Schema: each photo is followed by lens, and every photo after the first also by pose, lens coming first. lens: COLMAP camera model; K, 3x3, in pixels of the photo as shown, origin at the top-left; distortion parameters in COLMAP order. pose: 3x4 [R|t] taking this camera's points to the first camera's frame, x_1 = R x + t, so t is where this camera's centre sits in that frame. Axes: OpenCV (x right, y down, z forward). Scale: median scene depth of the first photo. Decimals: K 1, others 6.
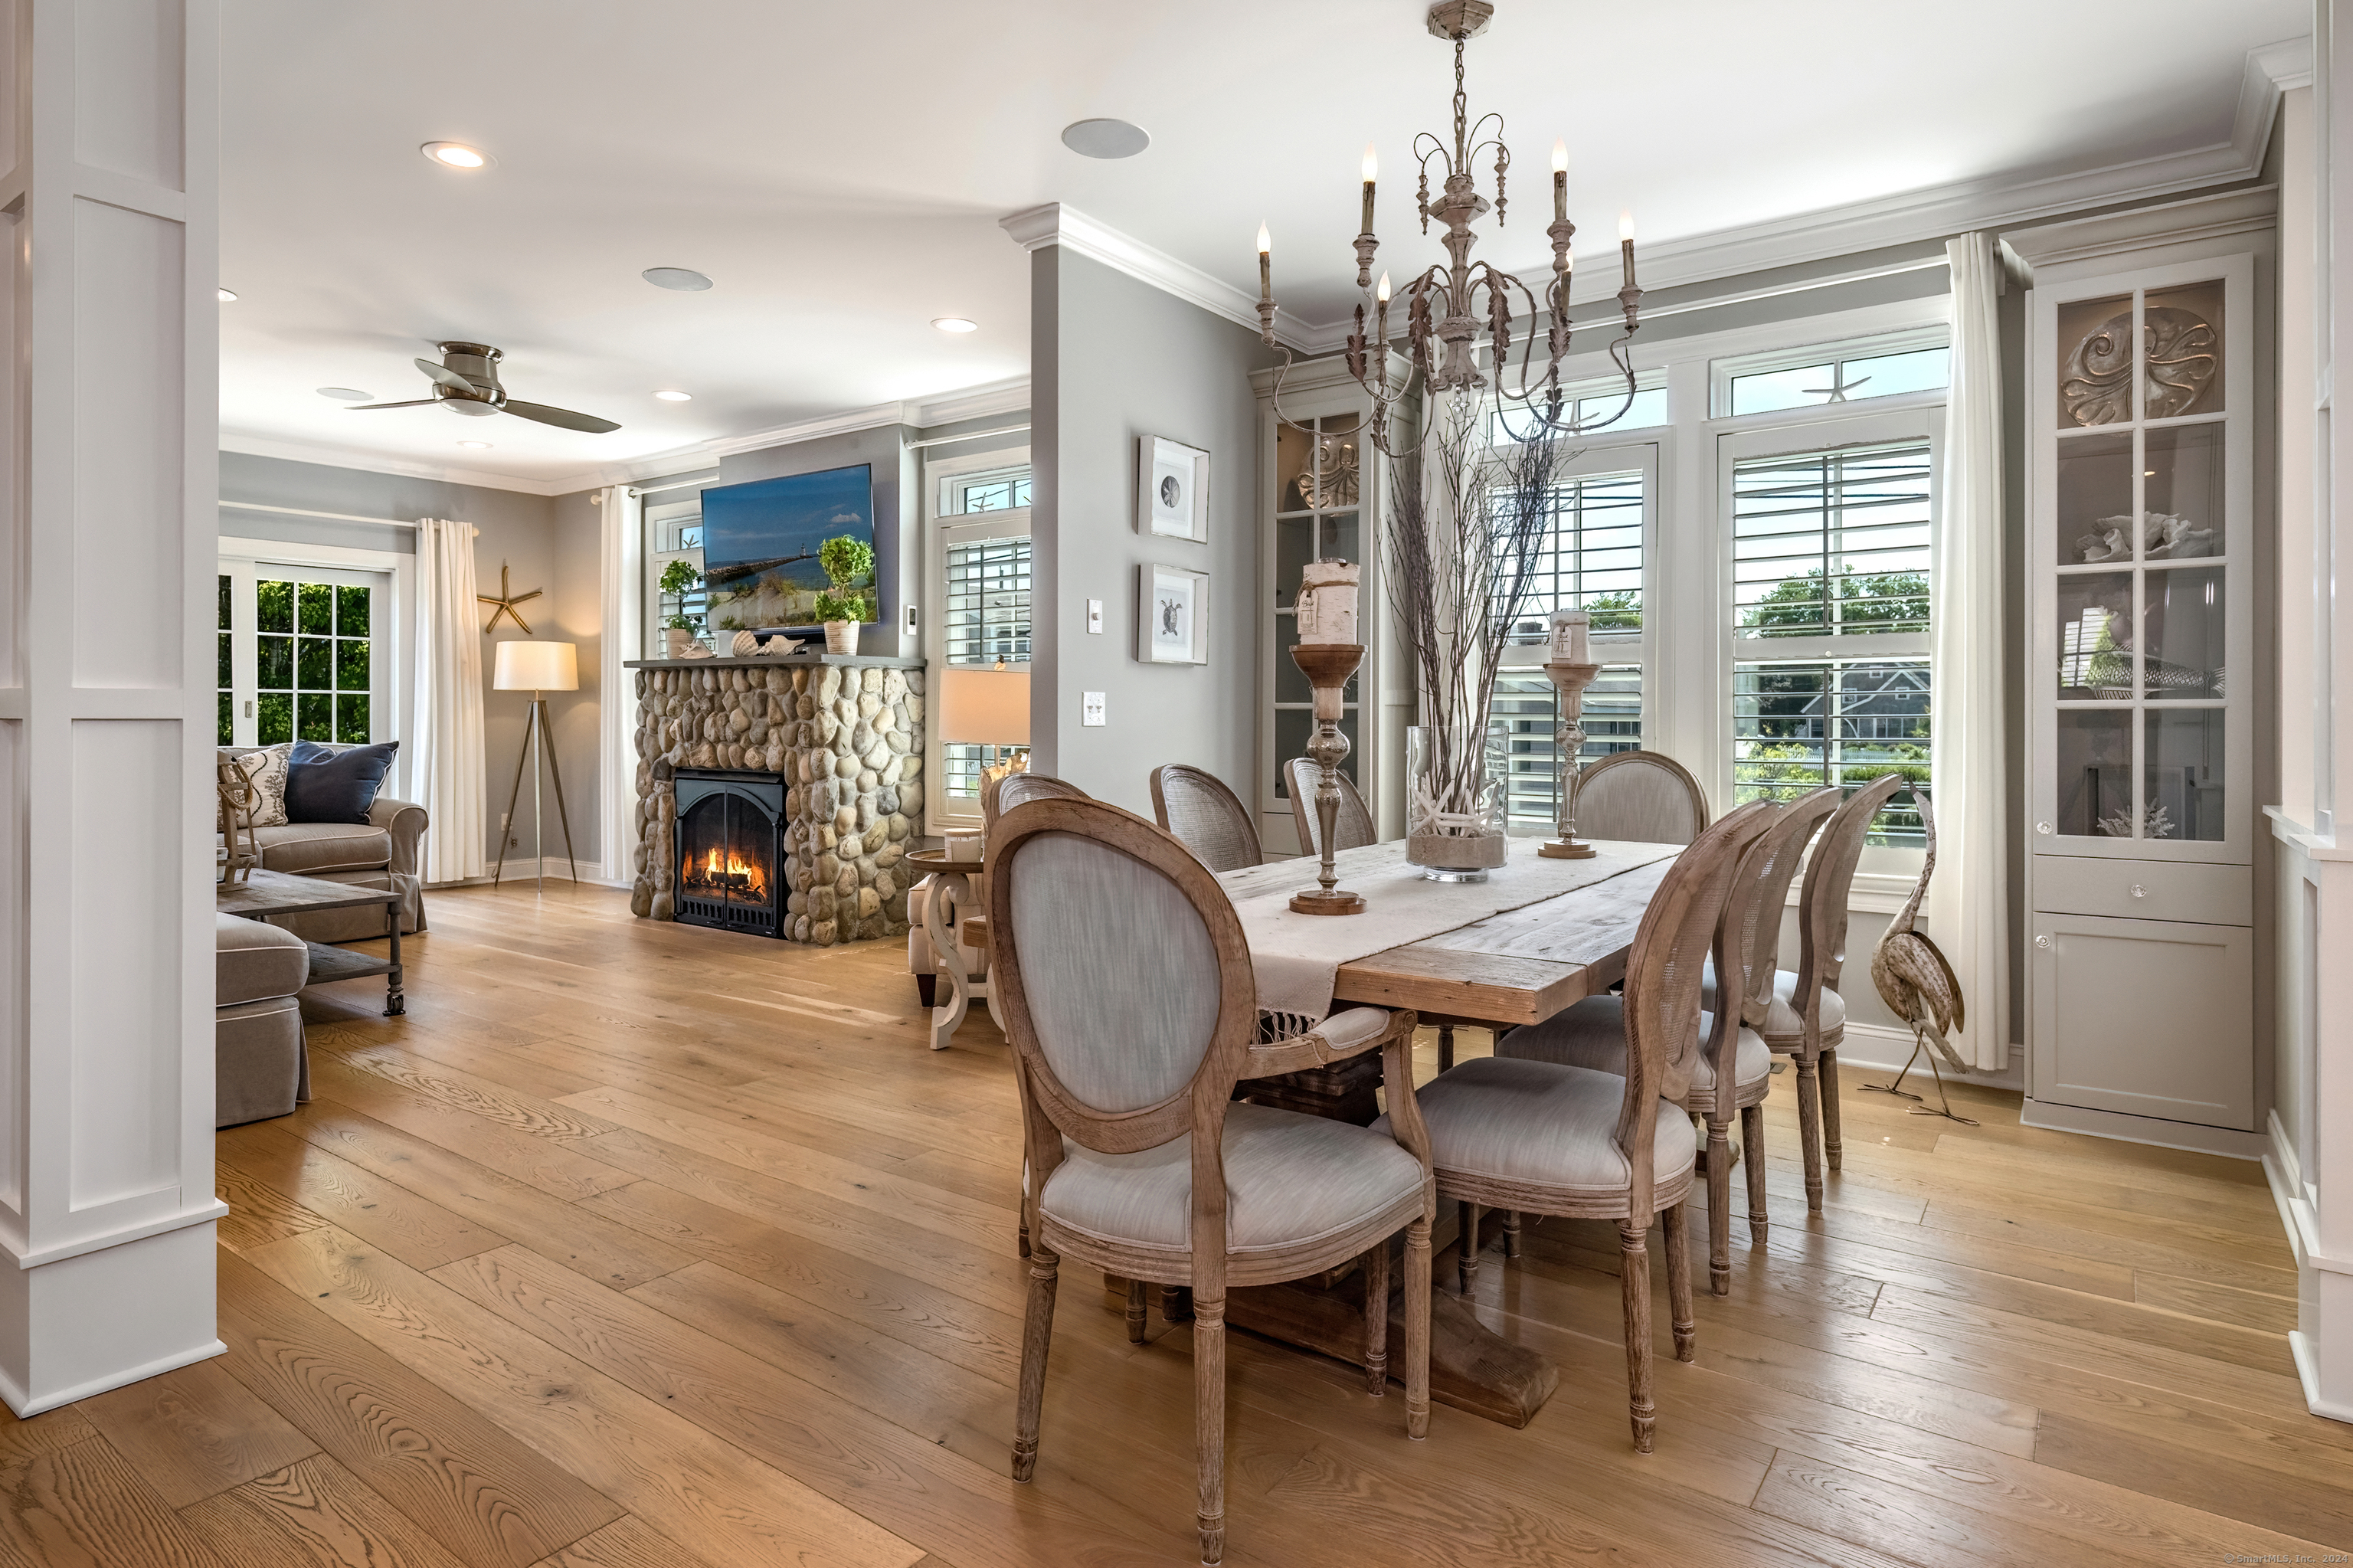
lens RADIAL K [[1290.1, 0, 1182.7], [0, 1290.1, 734.6], [0, 0, 1]] dist [0.000558, -0.000646]
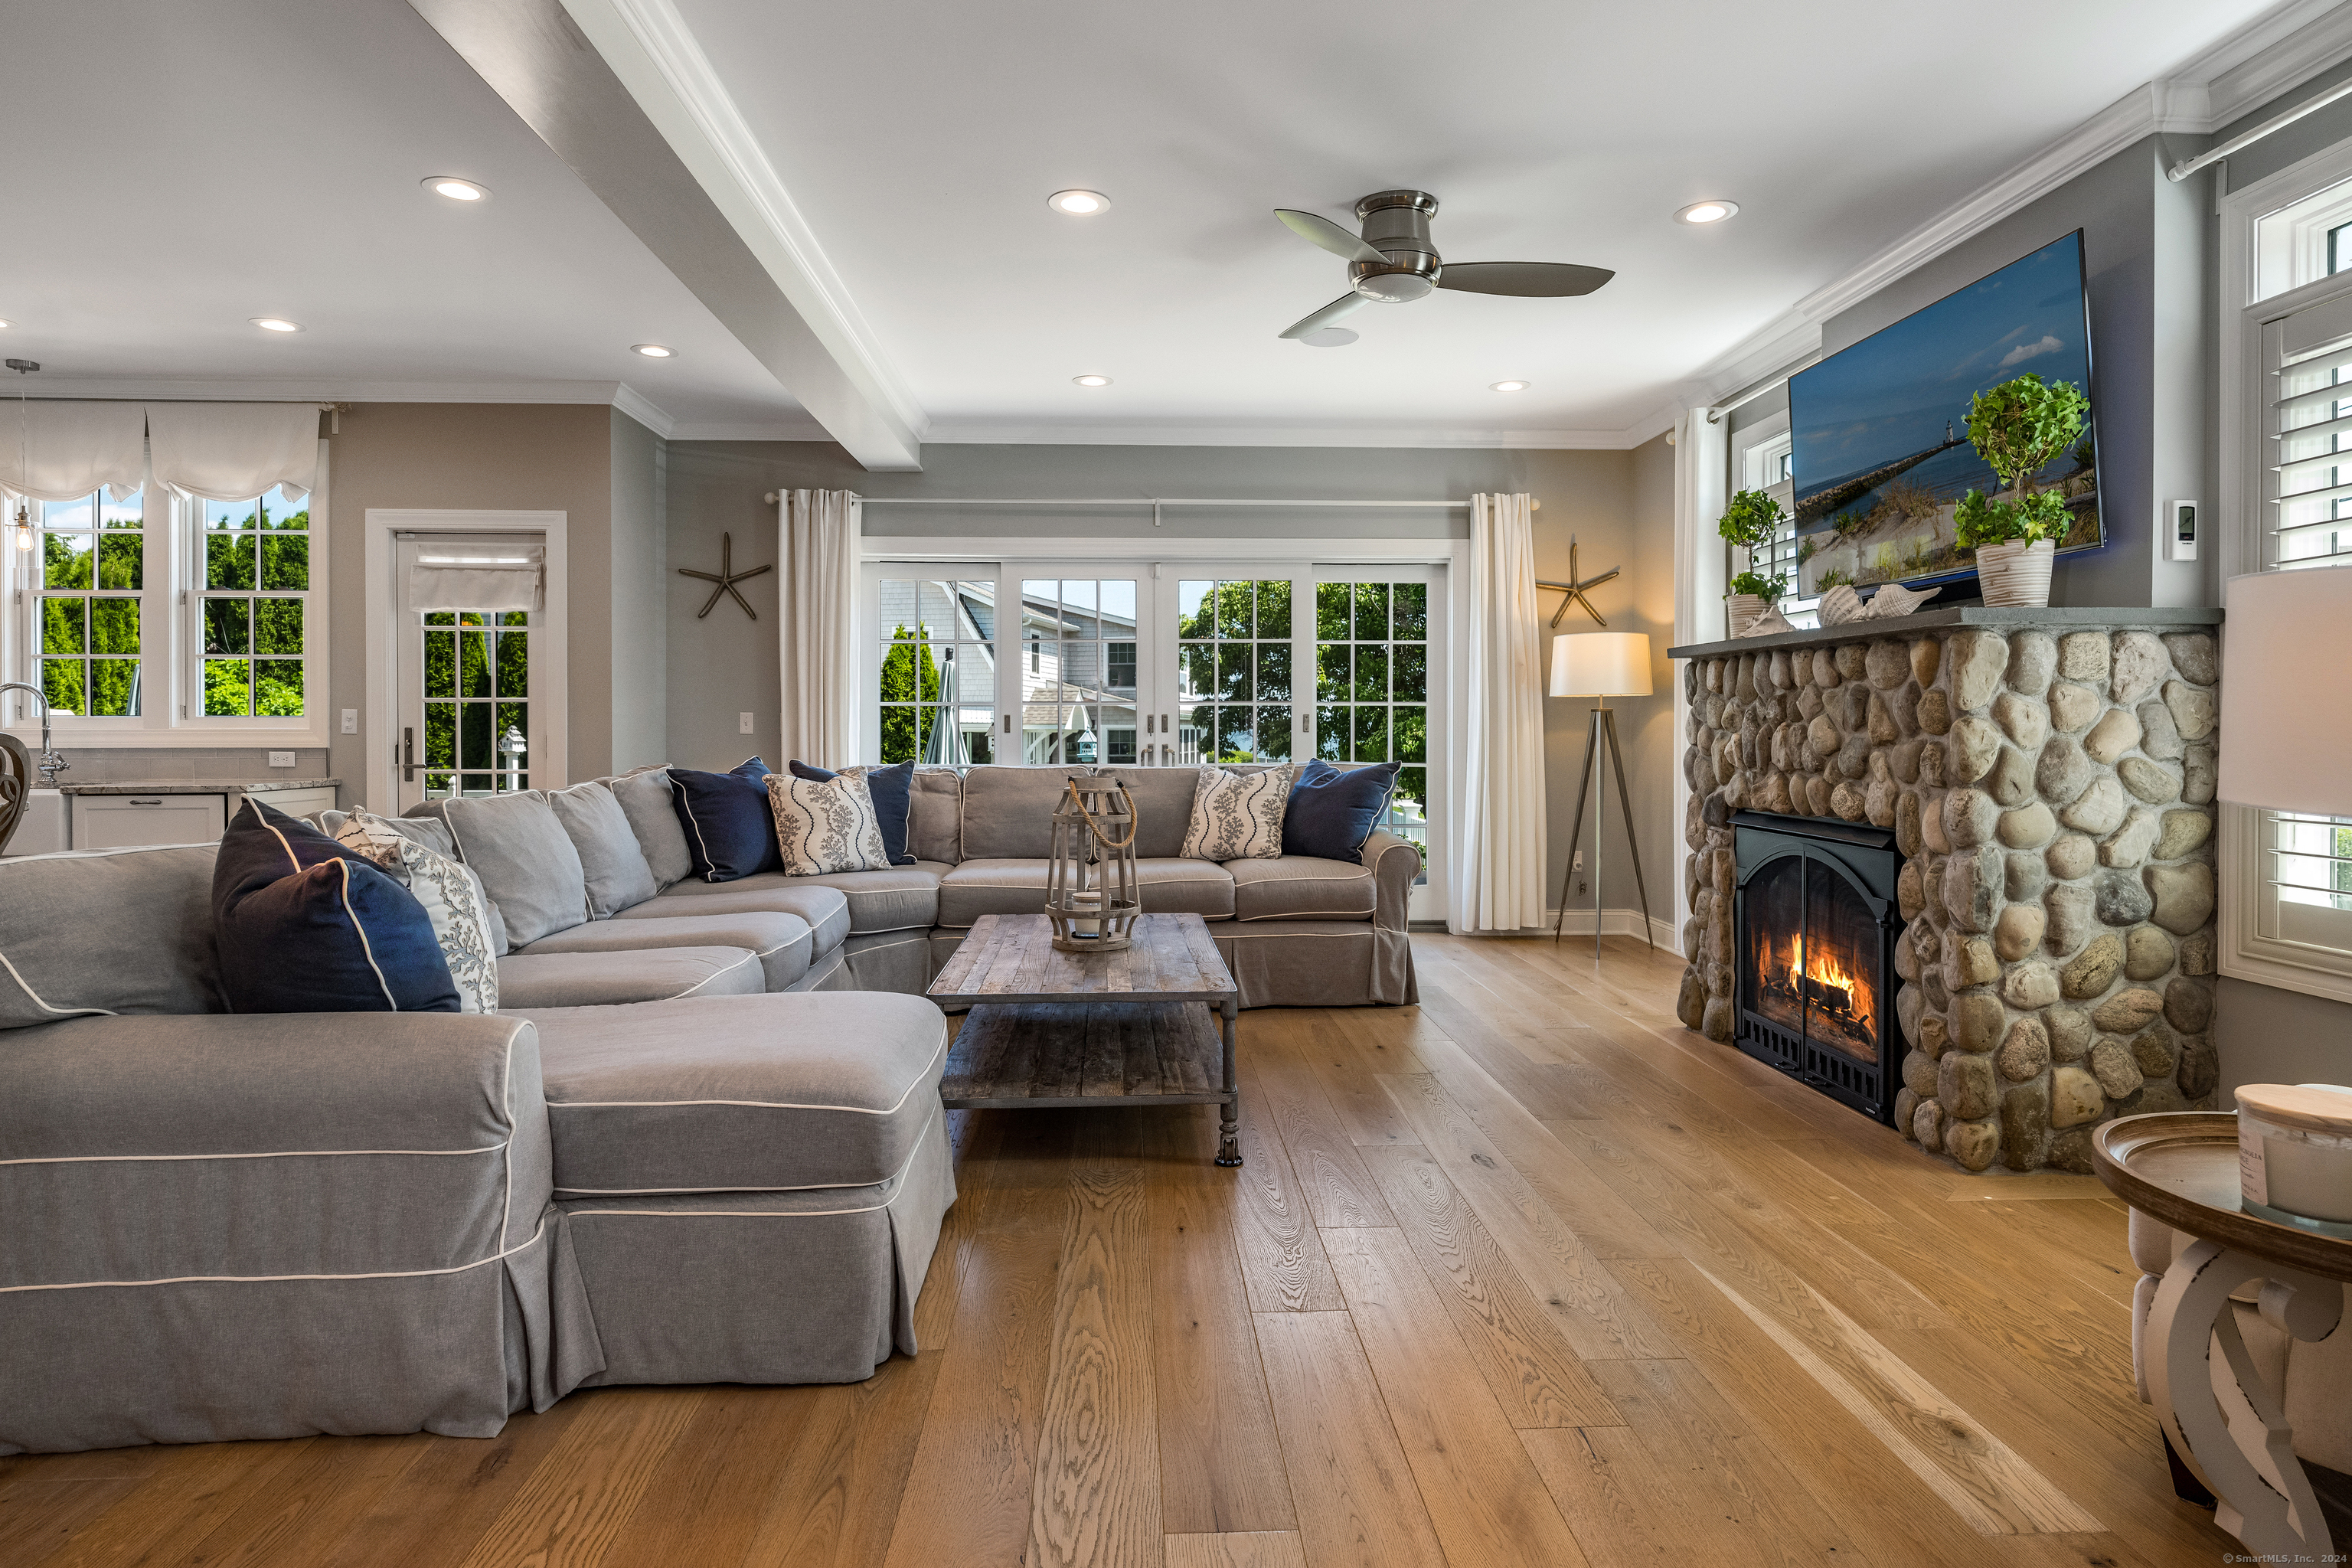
lens RADIAL K [[1289.5, 0, 1182.2], [0, 1289.5, 734.7], [0, 0, 1]] dist [0.000558, -0.000646]
pose [[0.628267, -0.000027, -0.777998, -0.069903], [-0.008472, 0.999940, -0.006876, -0.005019], [0.777952, 0.010911, 0.628229, 0.405861]]
